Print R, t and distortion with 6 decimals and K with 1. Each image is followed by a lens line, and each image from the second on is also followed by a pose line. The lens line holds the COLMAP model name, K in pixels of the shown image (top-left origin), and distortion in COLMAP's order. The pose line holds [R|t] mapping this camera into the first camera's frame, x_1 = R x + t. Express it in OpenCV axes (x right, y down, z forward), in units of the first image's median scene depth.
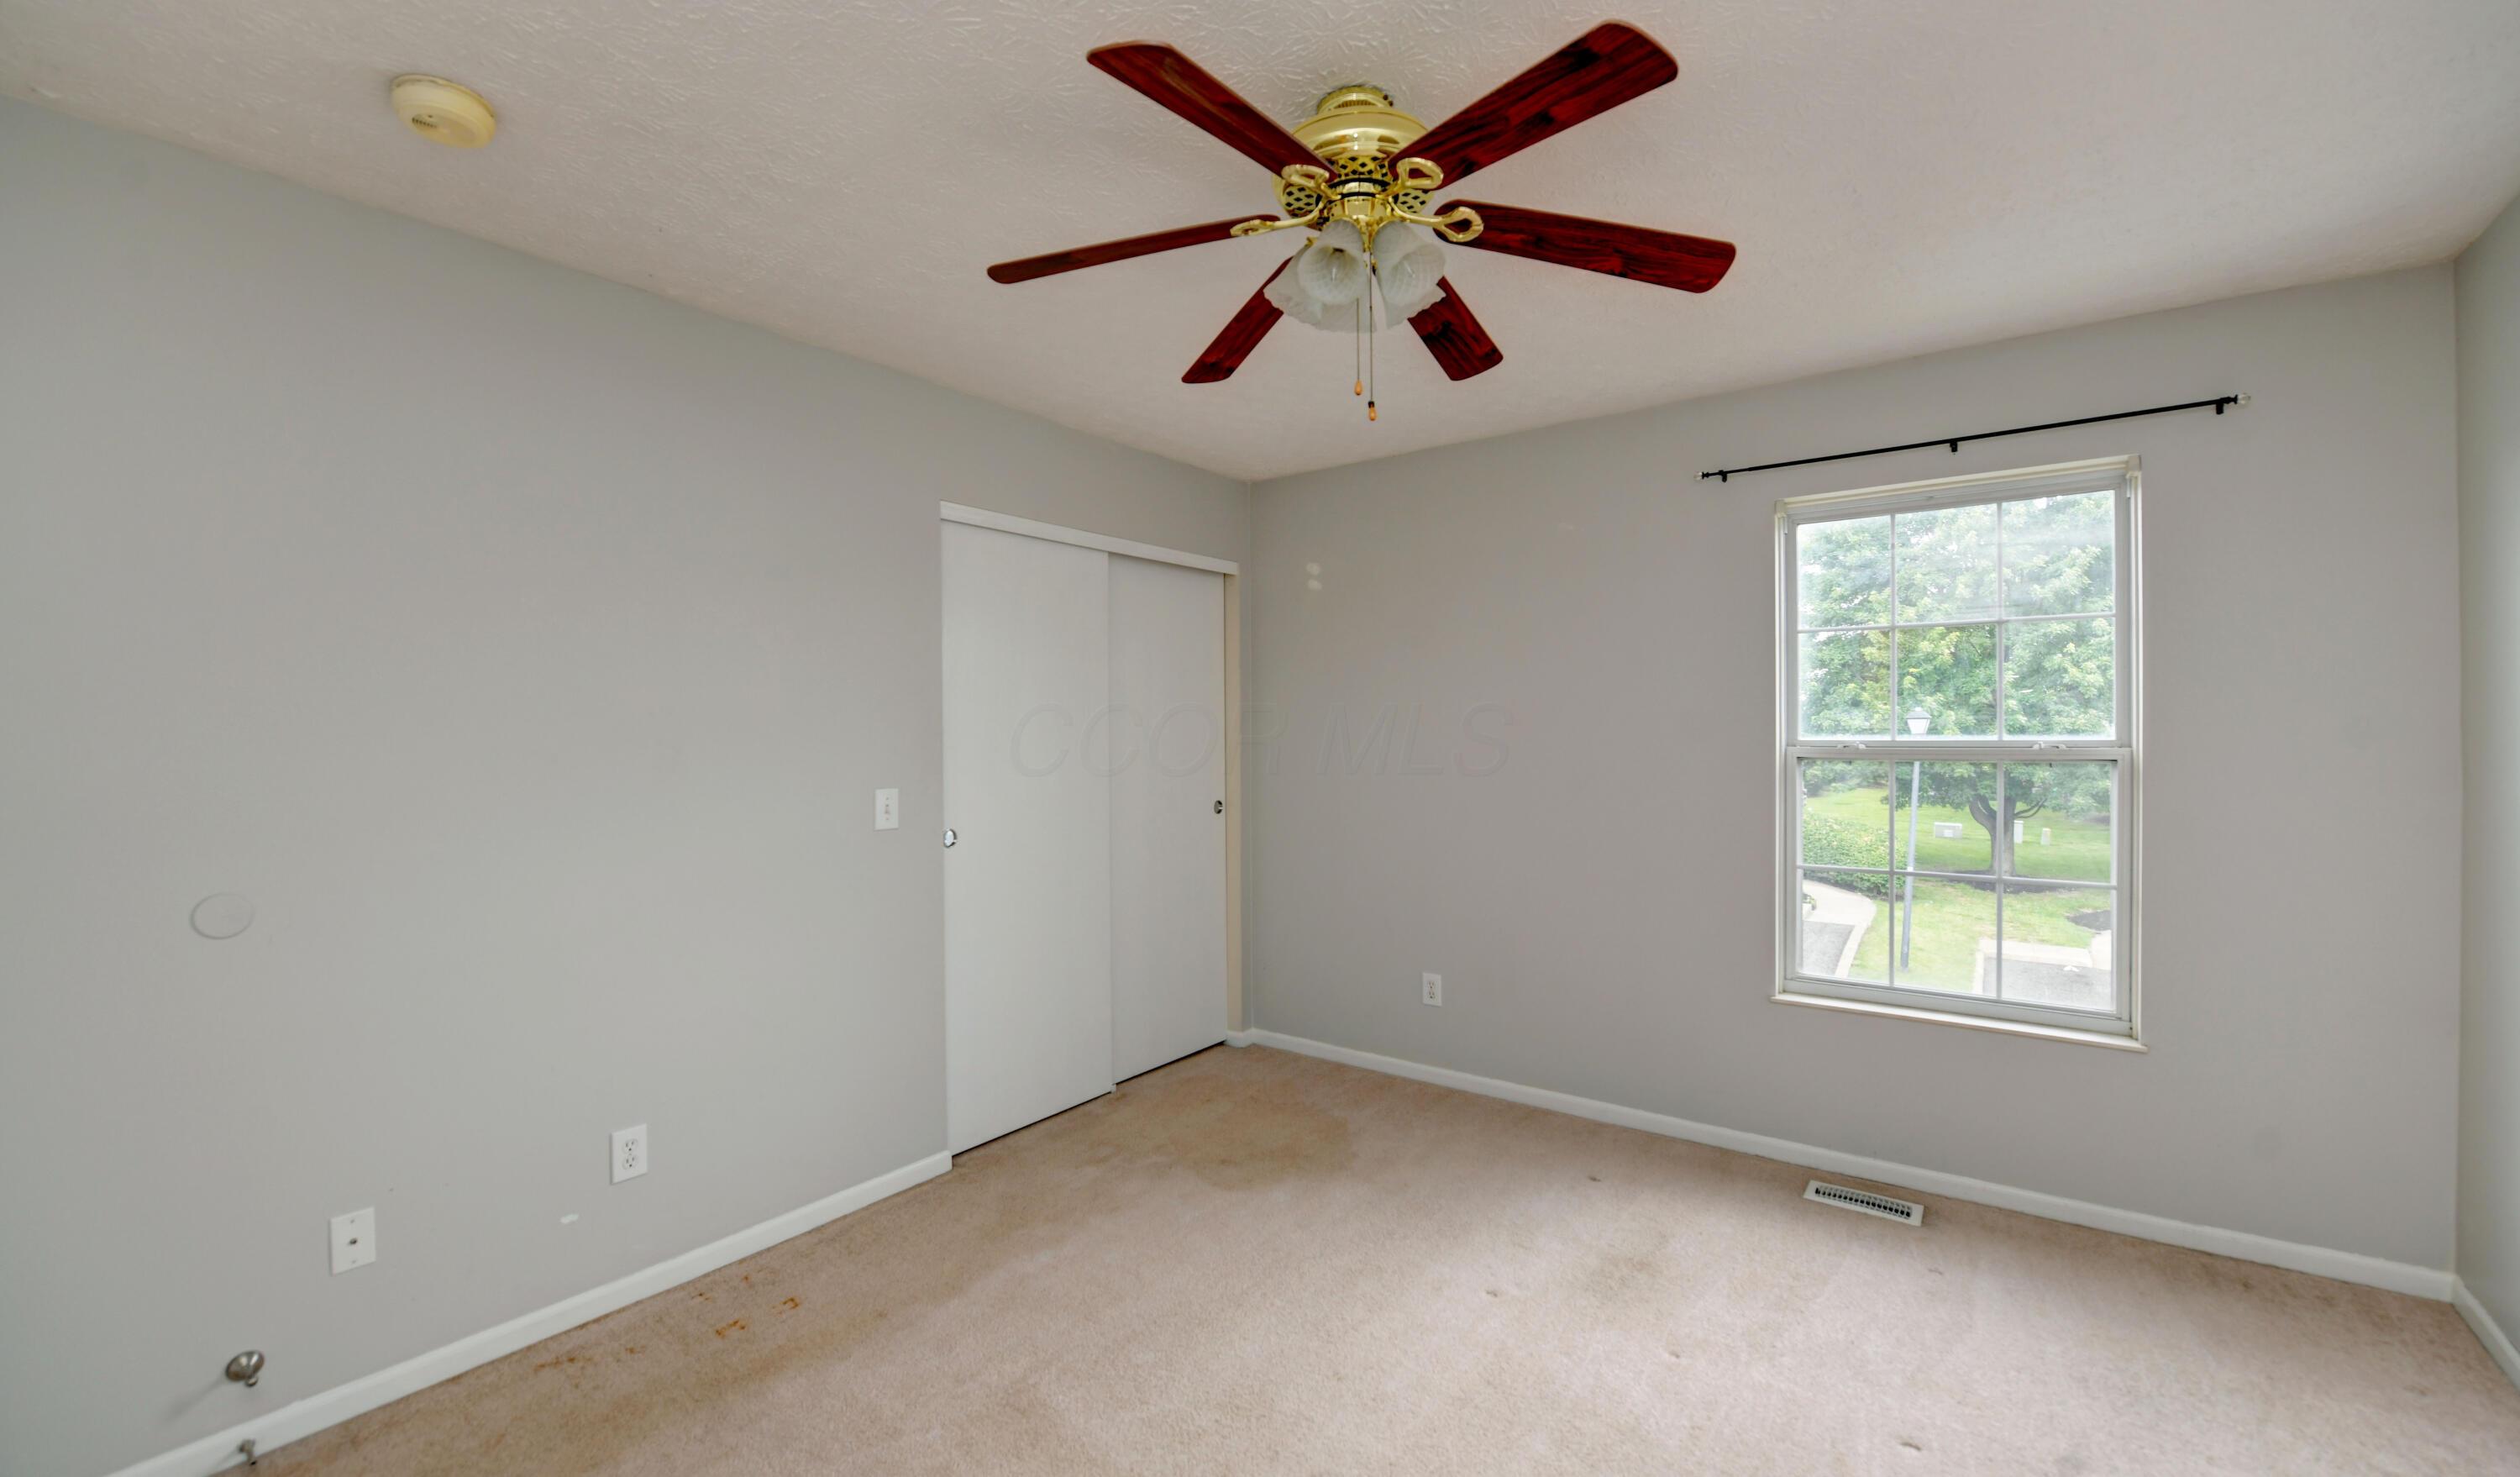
lens RADIAL K [[997.2, 0, 1268.1], [0, 997.2, 731.3], [0, 0, 1]] dist [-0.016397, -0.000461]
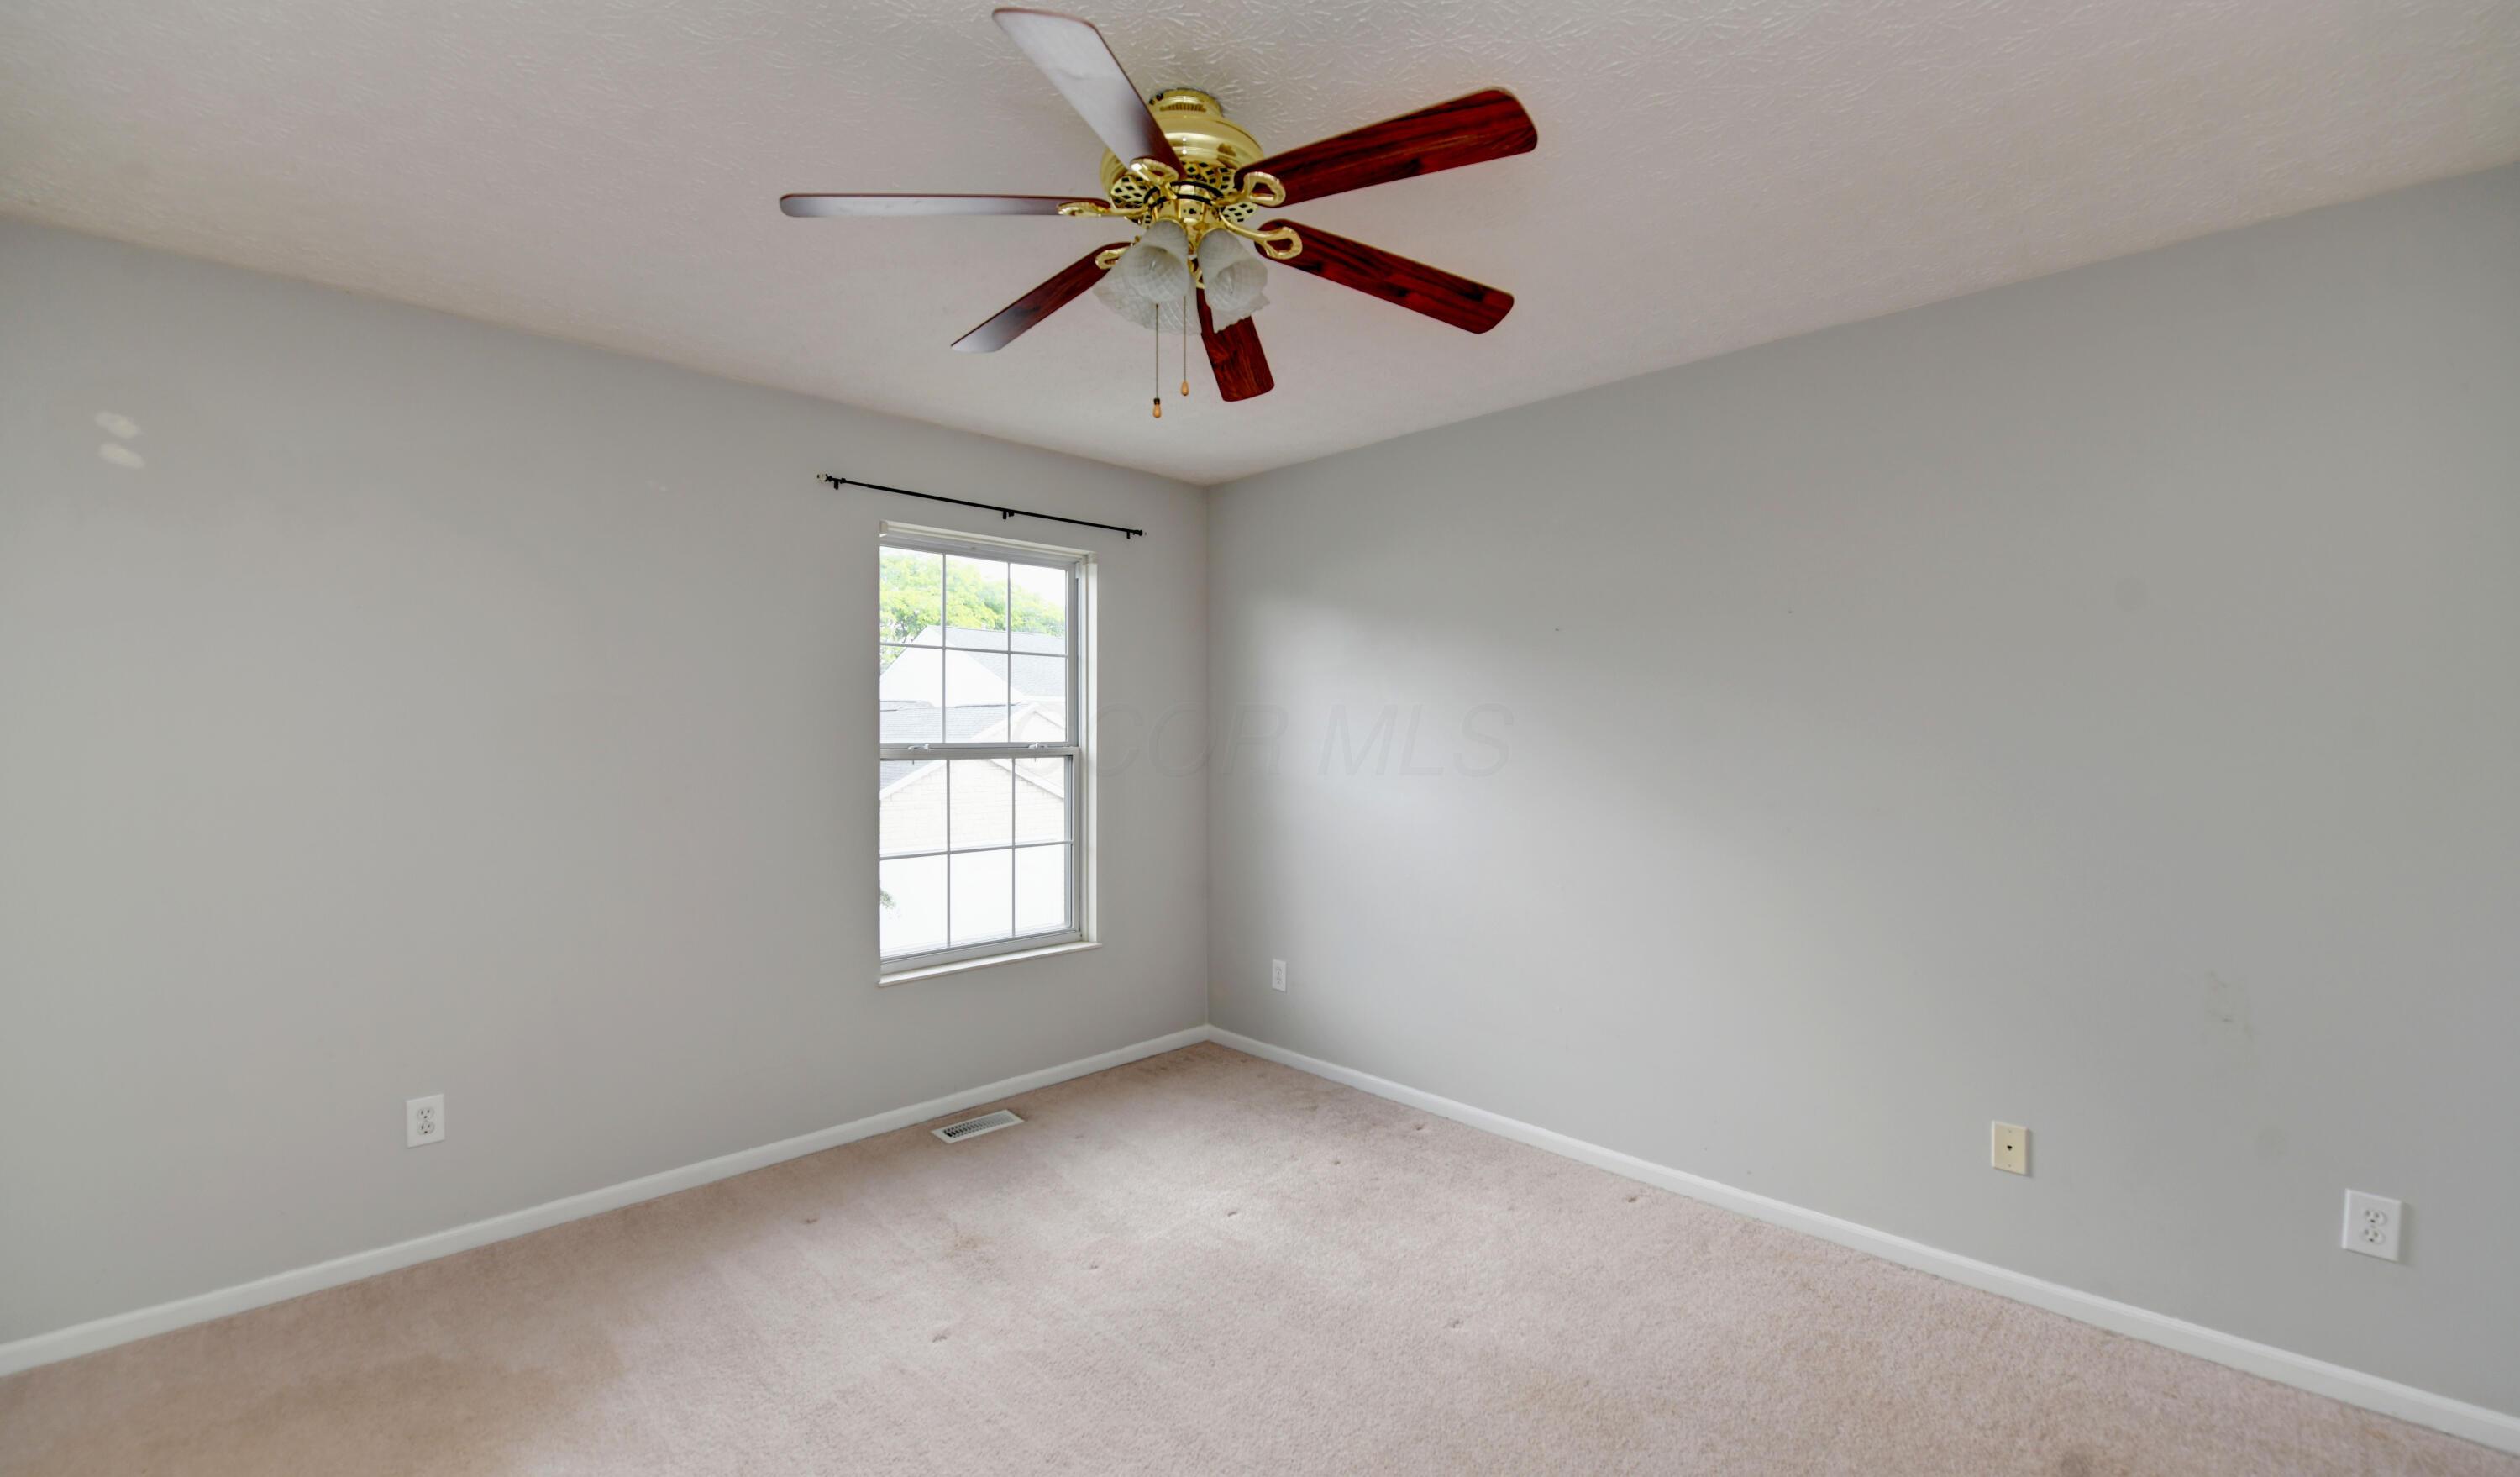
lens RADIAL K [[997.2, 0, 1268.1], [0, 997.2, 731.3], [0, 0, 1]] dist [-0.016397, -0.000461]
pose [[0.157384, 0.008581, 0.987500, -0.556731], [-0.000279, 0.999963, -0.008644, 0.006480], [-0.987538, 0.001085, 0.157380, 0.475308]]
